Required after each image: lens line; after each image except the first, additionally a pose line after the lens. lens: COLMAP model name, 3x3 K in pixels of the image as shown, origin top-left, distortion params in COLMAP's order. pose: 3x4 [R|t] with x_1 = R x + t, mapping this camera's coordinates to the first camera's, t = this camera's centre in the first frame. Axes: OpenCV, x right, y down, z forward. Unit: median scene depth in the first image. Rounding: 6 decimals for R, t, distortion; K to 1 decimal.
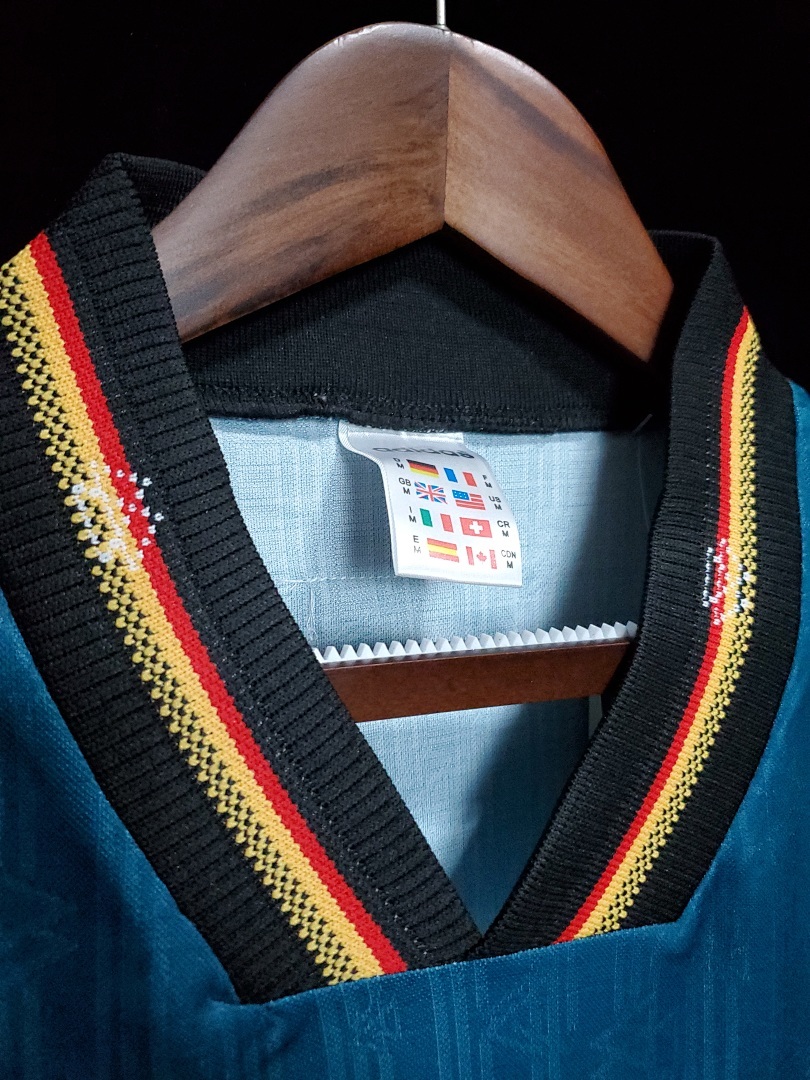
lens RADIAL K [[820.8, 0, 371.0], [0, 820.8, 510.2], [0, 0, 1]] dist [-0.018624, -0.002336]
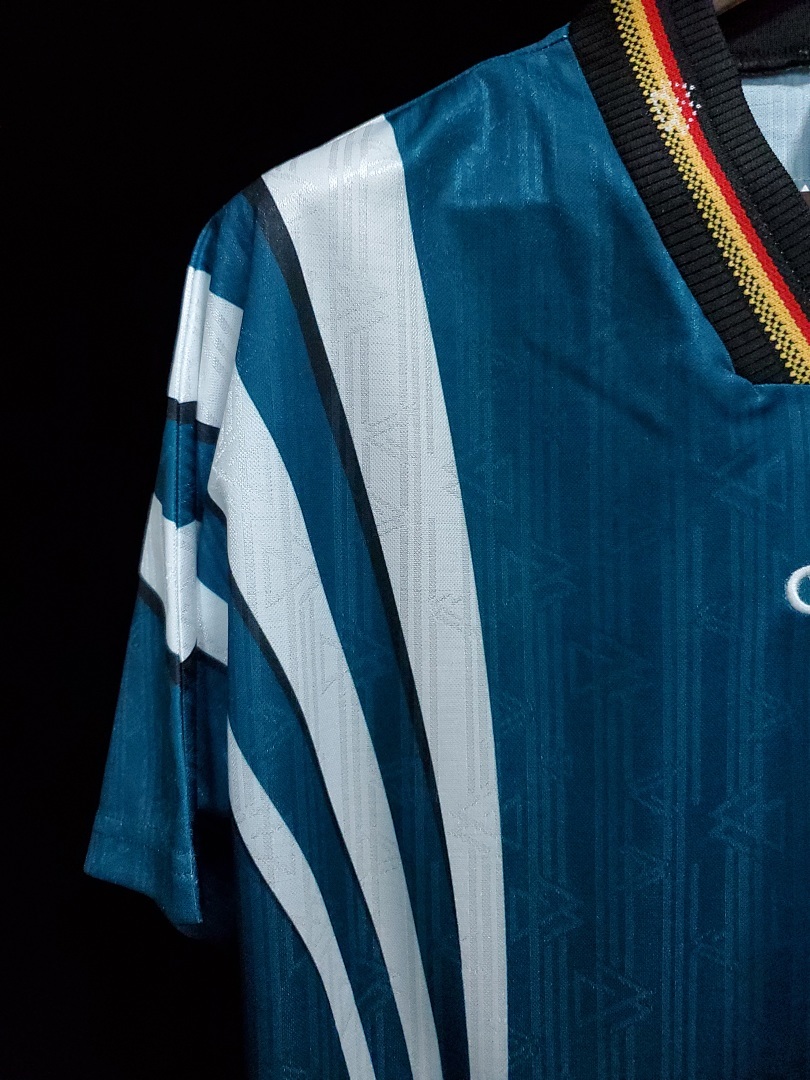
lens RADIAL K [[820.8, 0, 405.3], [0, 820.8, 541.1], [0, 0, 1]] dist [-0.018624, -0.002336]
pose [[0.859434, 0.052736, -0.508520, 0.138539], [-0.004372, 0.995387, 0.095838, 0.782451], [0.511228, -0.080143, 0.855700, -0.899128]]
